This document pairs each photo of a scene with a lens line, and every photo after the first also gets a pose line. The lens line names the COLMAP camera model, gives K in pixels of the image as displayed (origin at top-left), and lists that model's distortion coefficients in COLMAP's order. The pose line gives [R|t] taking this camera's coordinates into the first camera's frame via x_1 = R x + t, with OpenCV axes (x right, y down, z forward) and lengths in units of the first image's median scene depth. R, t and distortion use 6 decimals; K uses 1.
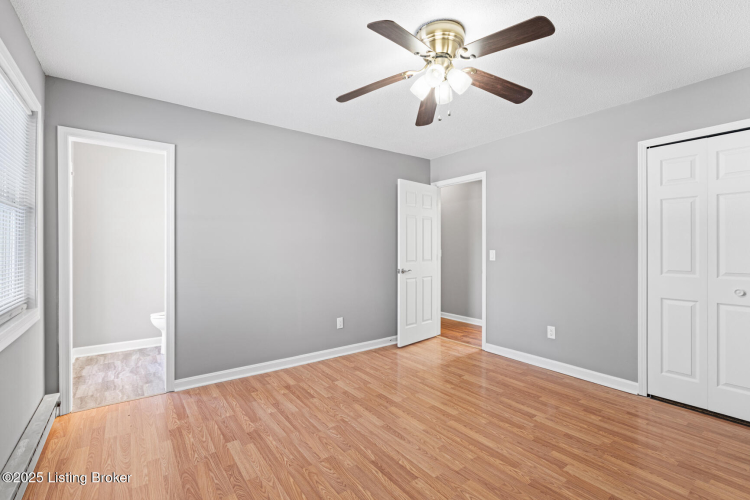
lens RADIAL K [[343.8, 0, 375.2], [0, 343.8, 248.2], [0, 0, 1]] dist [0.003946, 0.000357]
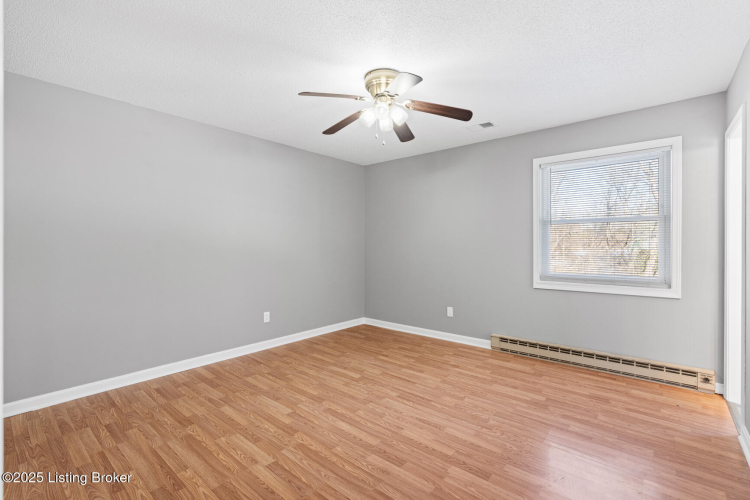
lens RADIAL K [[343.8, 0, 374.9], [0, 343.8, 247.8], [0, 0, 1]] dist [0.003946, 0.000357]
pose [[-0.974777, 0.000477, -0.223179, 0.452923], [-0.000756, 0.999985, 0.005439, 0.002924], [0.223178, 0.005471, -0.974762, 2.004974]]
